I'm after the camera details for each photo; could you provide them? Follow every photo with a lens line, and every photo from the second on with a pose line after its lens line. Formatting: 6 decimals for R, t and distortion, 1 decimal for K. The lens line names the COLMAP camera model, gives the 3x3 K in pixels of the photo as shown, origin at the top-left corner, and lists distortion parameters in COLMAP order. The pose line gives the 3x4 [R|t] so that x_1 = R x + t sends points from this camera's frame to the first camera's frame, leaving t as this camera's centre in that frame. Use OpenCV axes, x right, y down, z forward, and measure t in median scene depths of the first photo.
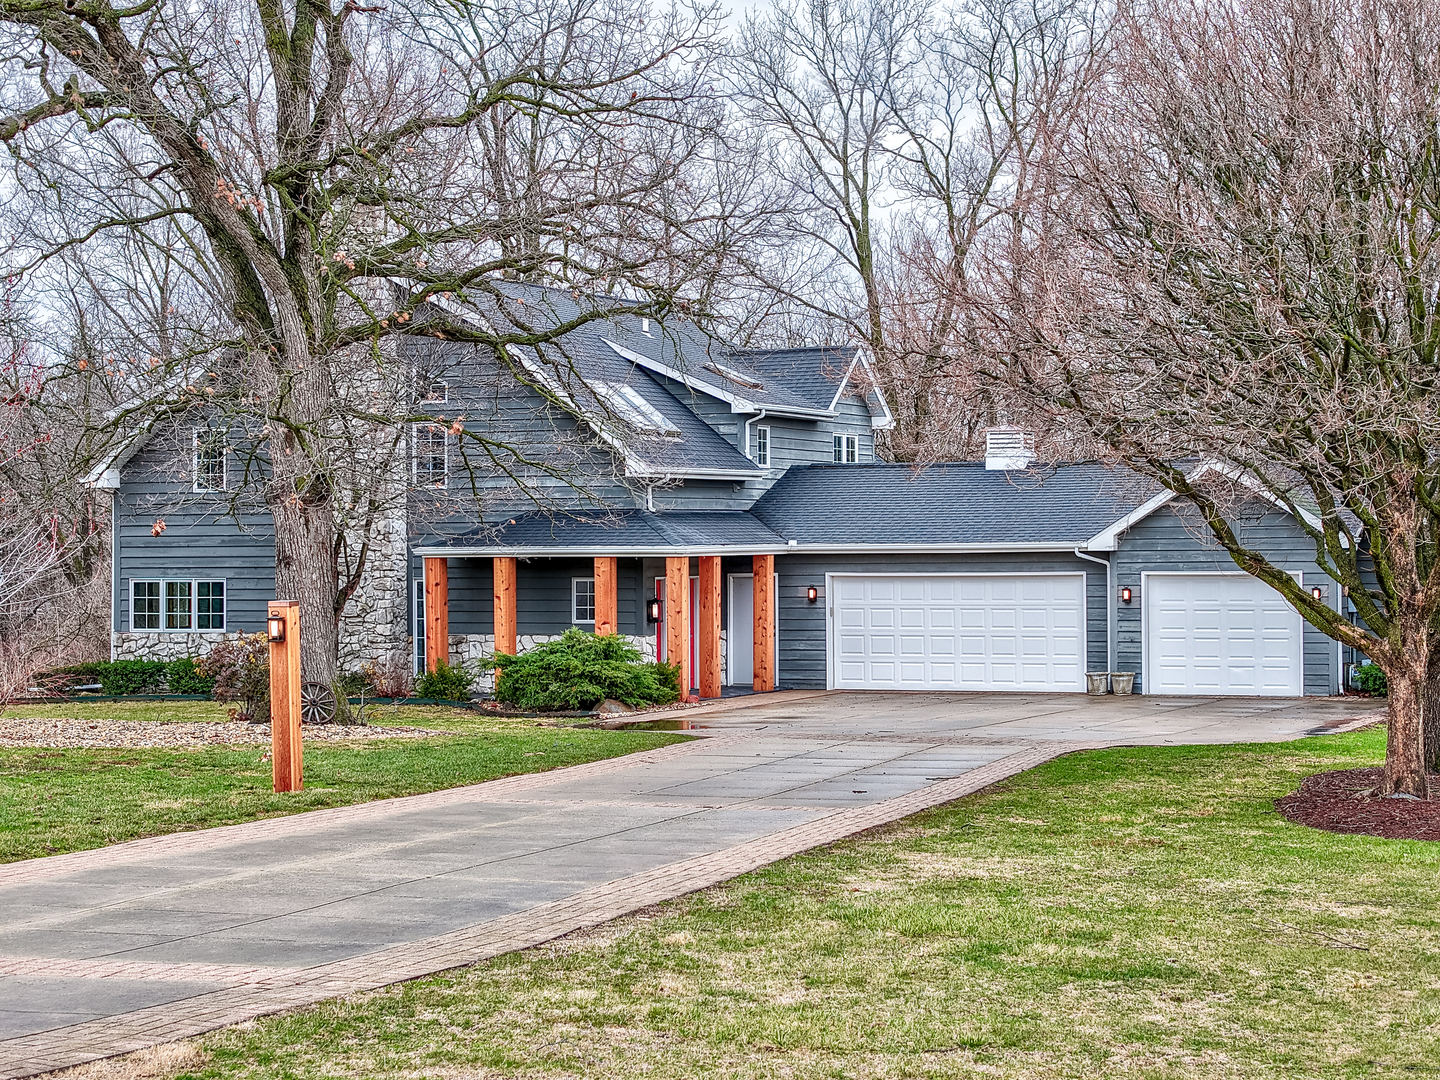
lens RADIAL K [[2998.1, 0, 715.5], [0, 2998.1, 533.6], [0, 0, 1]] dist [-0.016082, 0.000000]
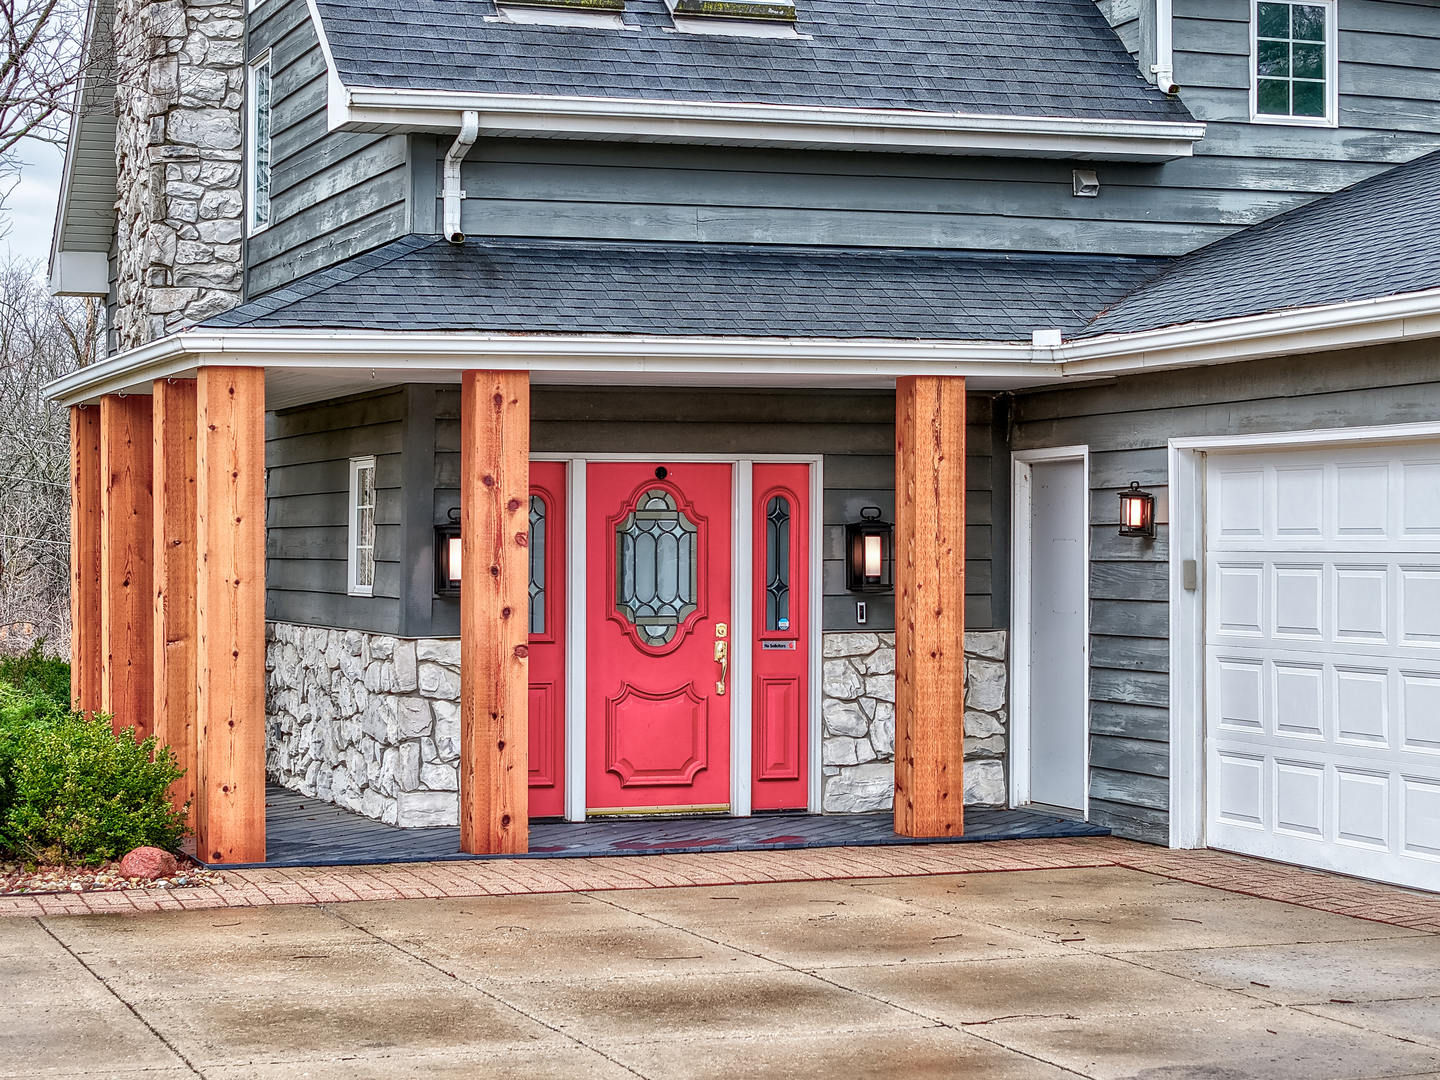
lens RADIAL K [[2998.1, 0, 717.9], [0, 2998.1, 543.5], [0, 0, 1]] dist [-0.016082, 0.000000]
pose [[0.677918, 0.005797, -0.735114, 0.226361], [0.002224, 0.999948, 0.009936, 0.020800], [0.735134, -0.008370, 0.677870, 0.805953]]
